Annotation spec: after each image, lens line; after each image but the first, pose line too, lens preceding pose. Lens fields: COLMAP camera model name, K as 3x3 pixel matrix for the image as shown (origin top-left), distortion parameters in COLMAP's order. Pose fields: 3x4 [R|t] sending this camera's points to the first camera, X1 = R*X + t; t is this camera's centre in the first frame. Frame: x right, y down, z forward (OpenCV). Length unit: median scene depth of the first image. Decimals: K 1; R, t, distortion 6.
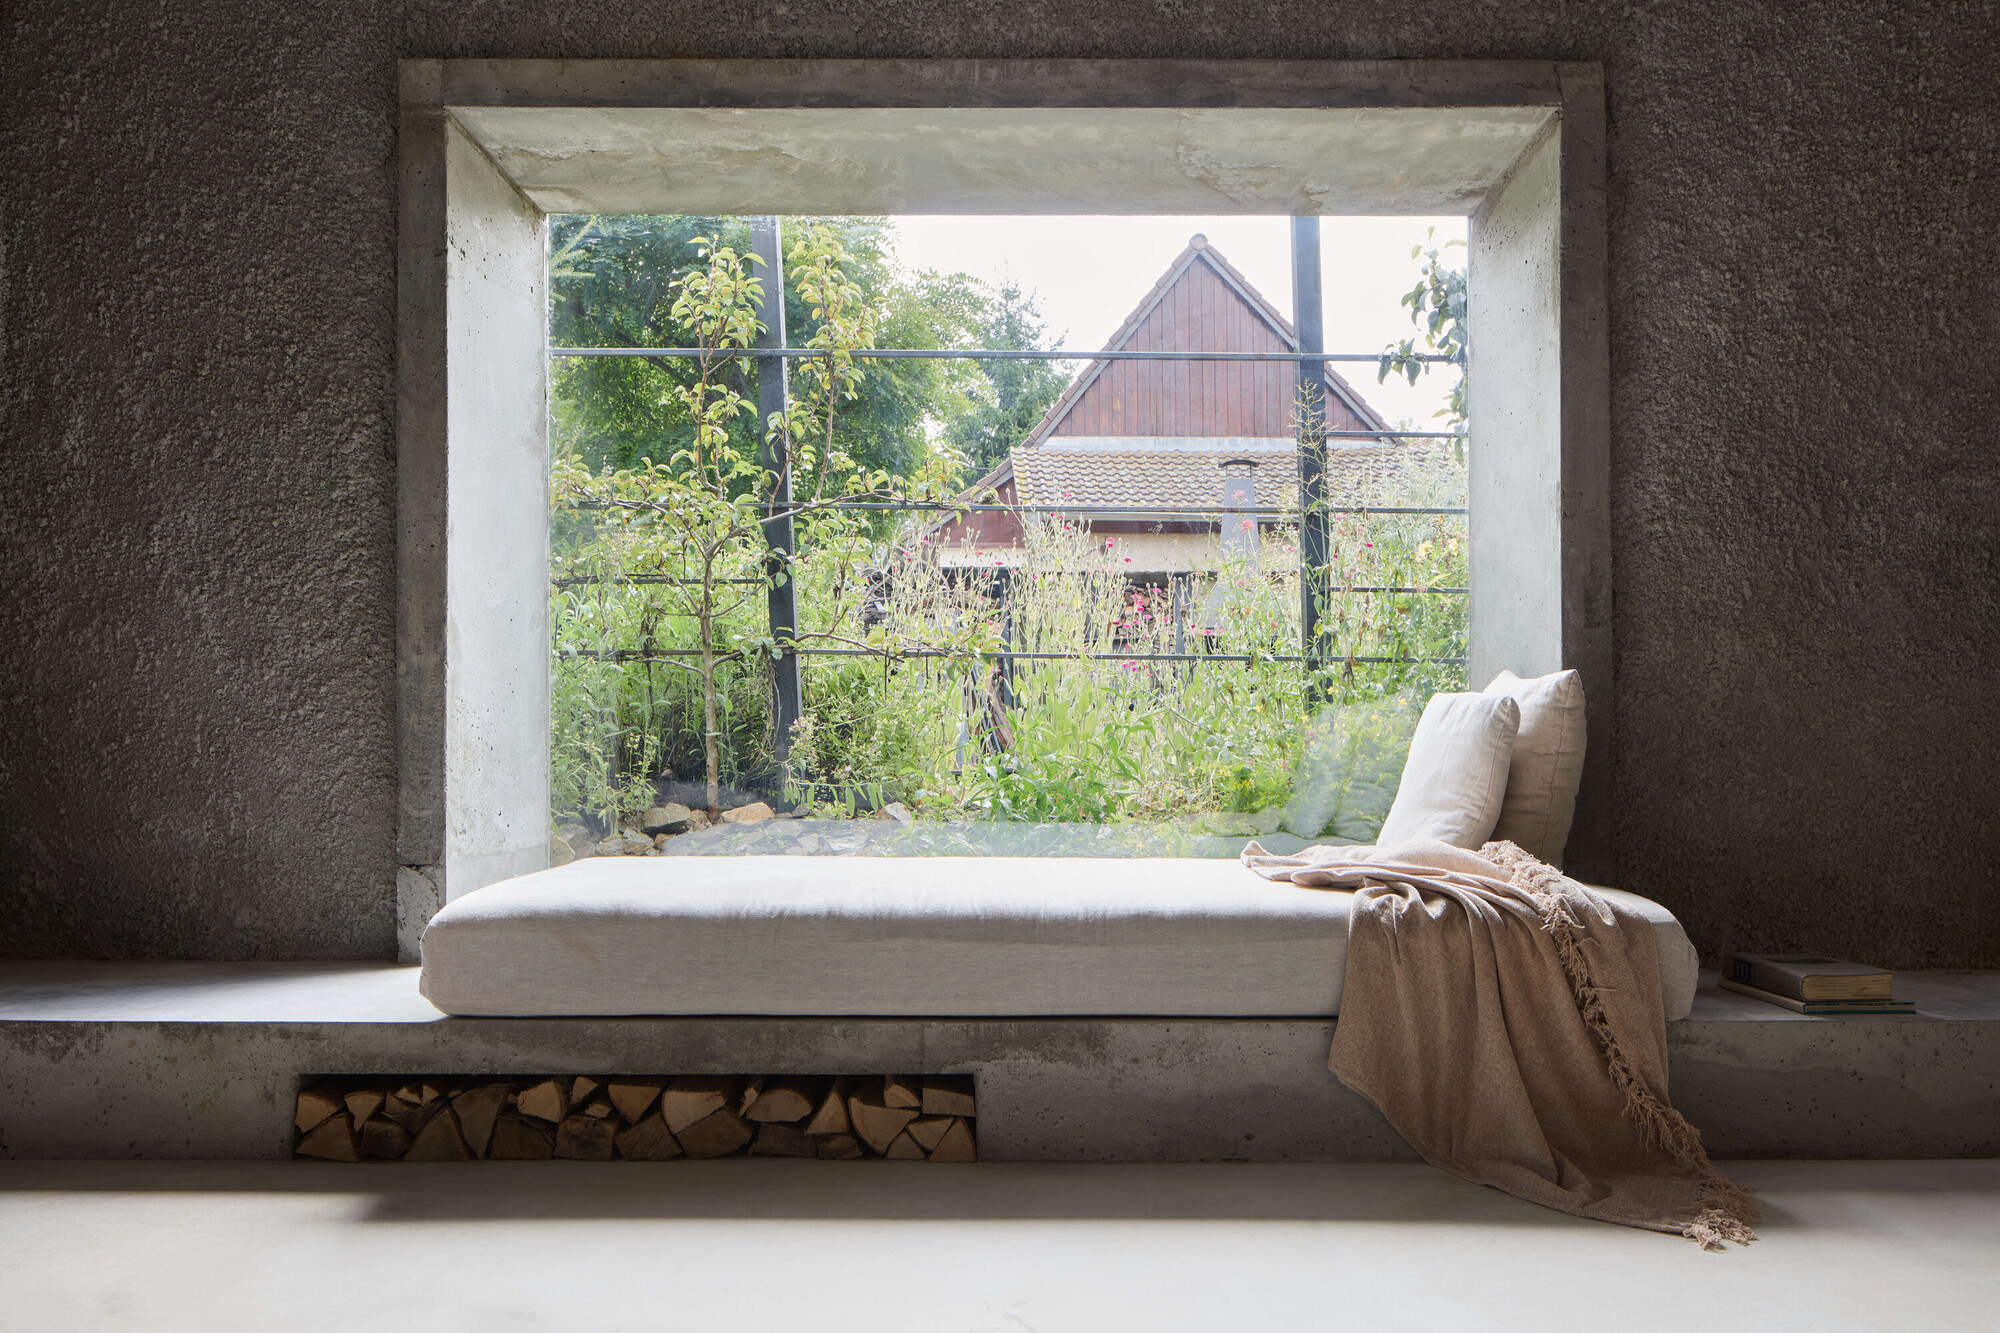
lens RADIAL K [[1342.0, 0, 971.7], [0, 1342.0, 748.2], [0, 0, 1]] dist [-0.008816, 0.002512]
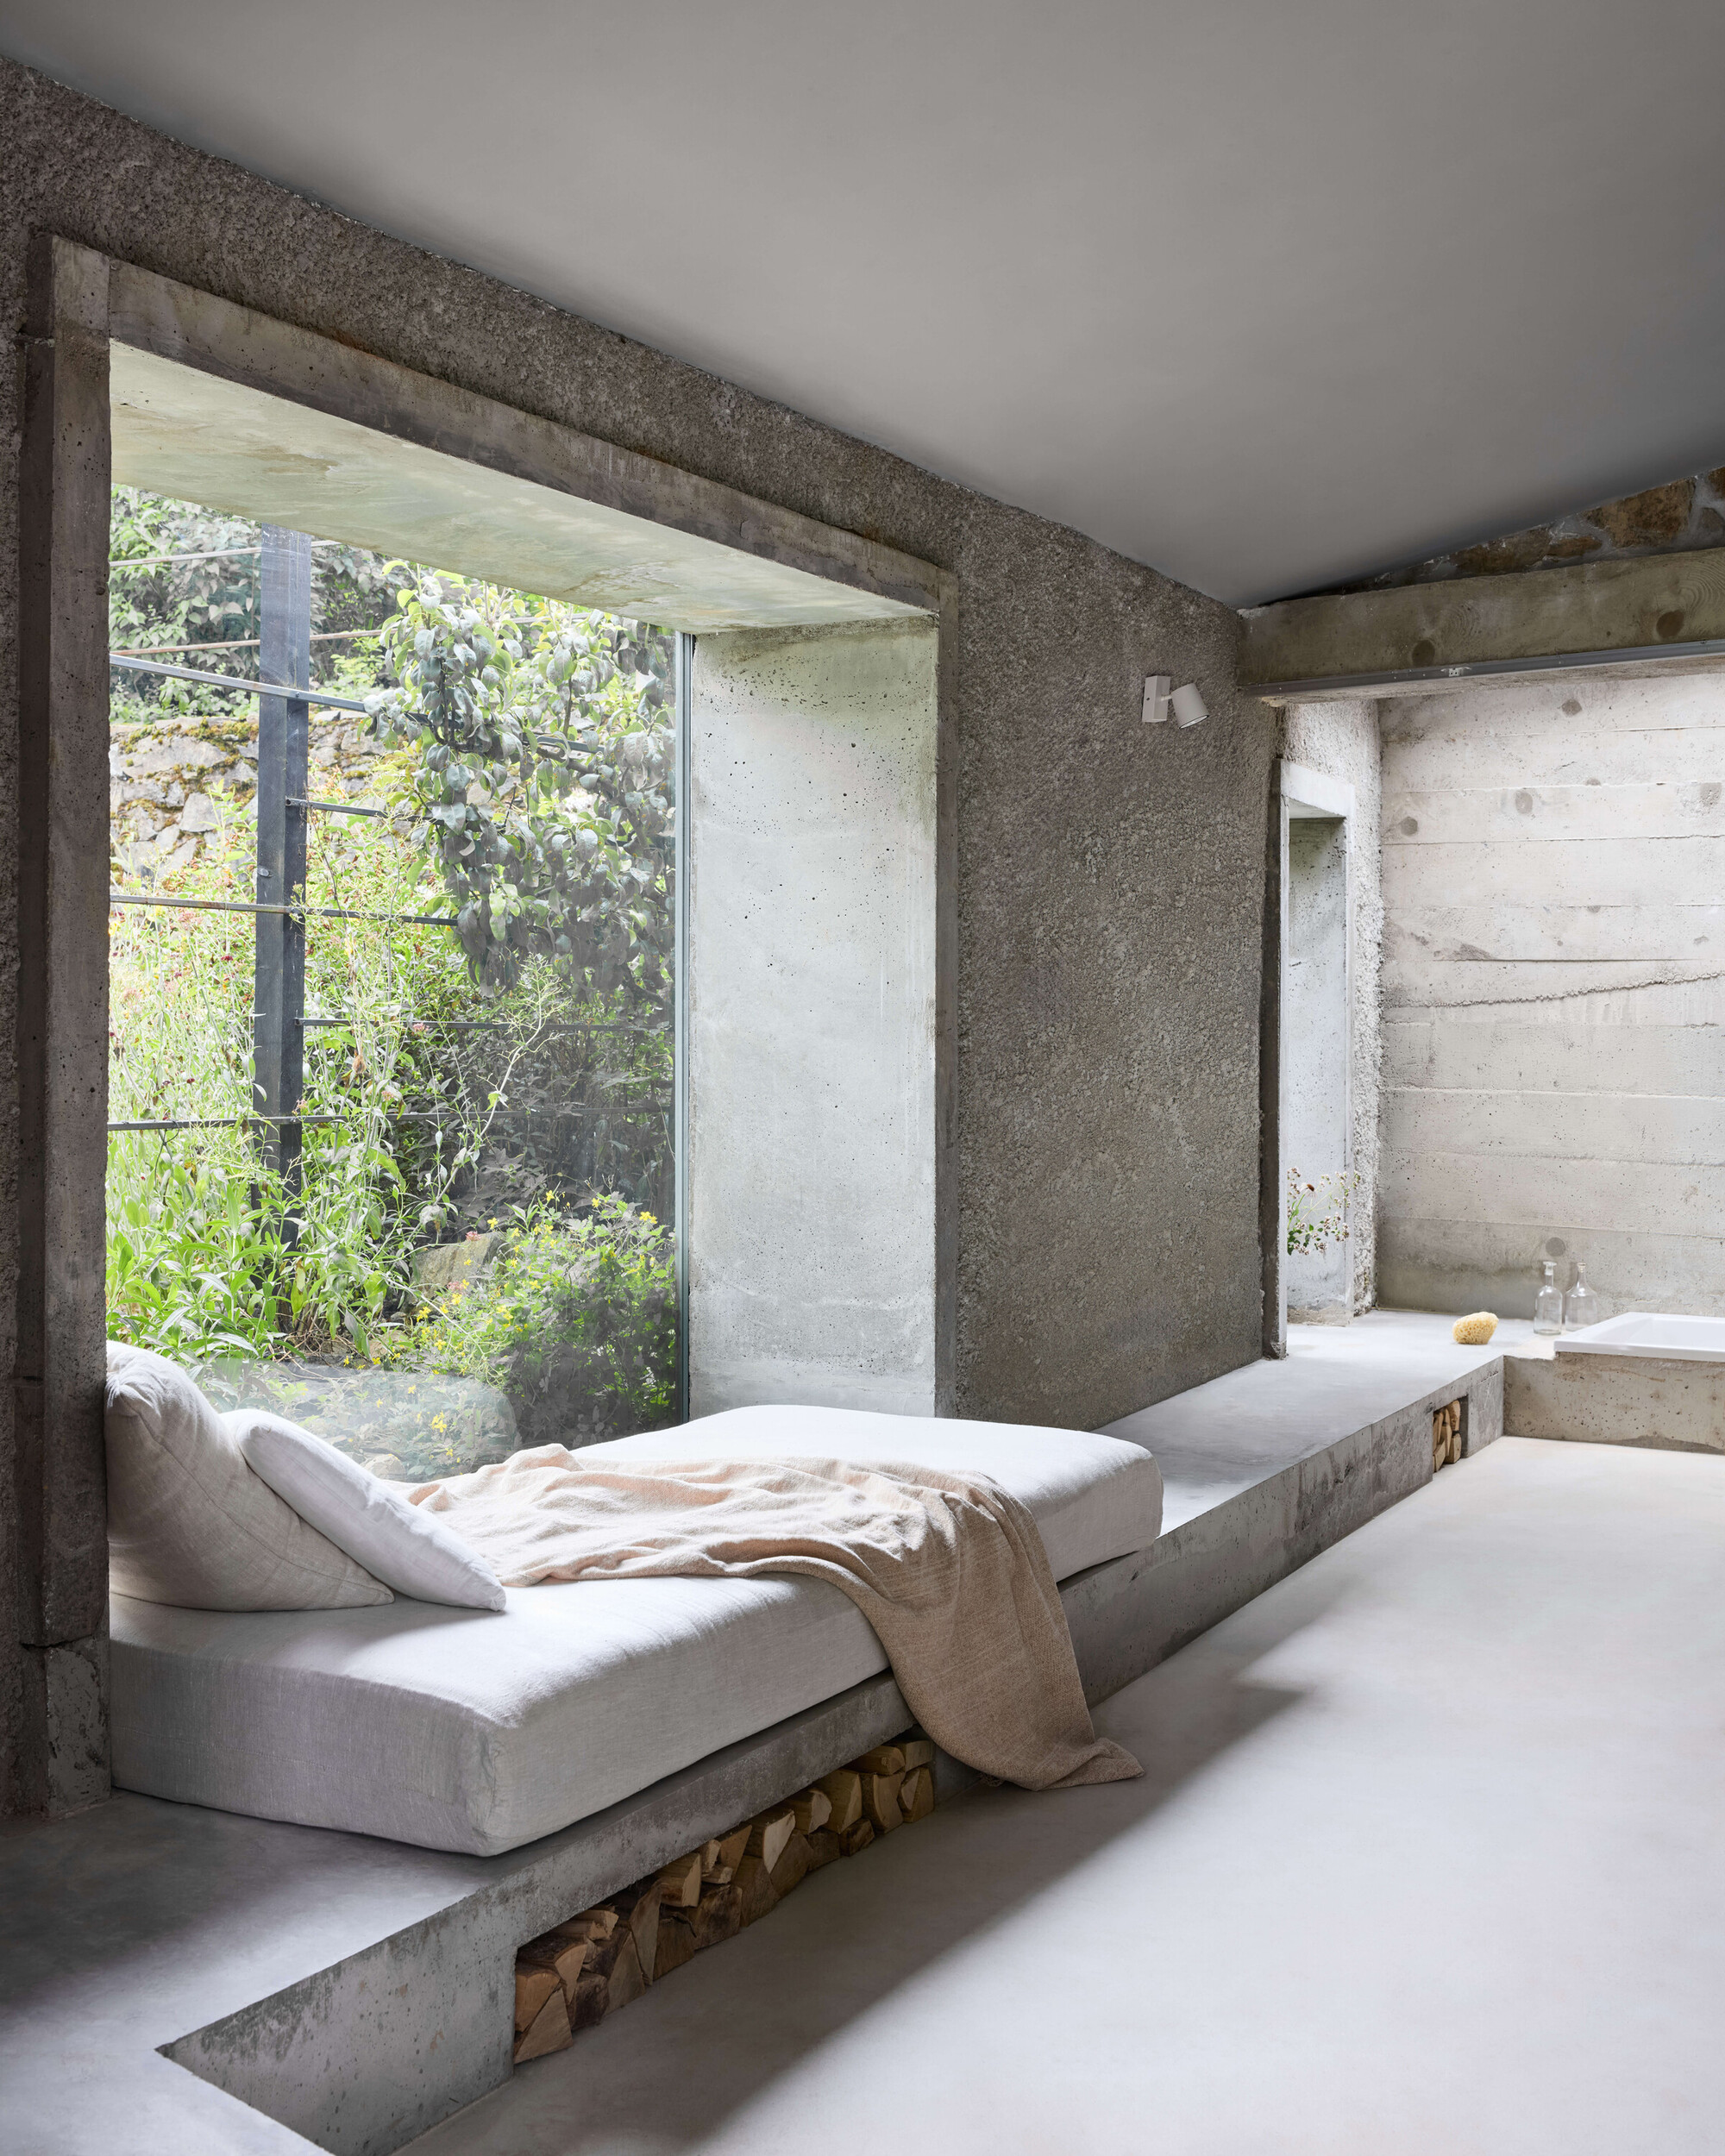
lens RADIAL K [[2512.9, 0, 809.7], [0, 2512.9, 1096.3], [0, 0, 1]] dist [-0.049286, -0.014487]
pose [[0.478939, -0.022740, 0.877554, -1.197185], [0.003413, 0.999705, 0.024042, -0.172091], [-0.877842, -0.008520, 0.478875, 0.205986]]
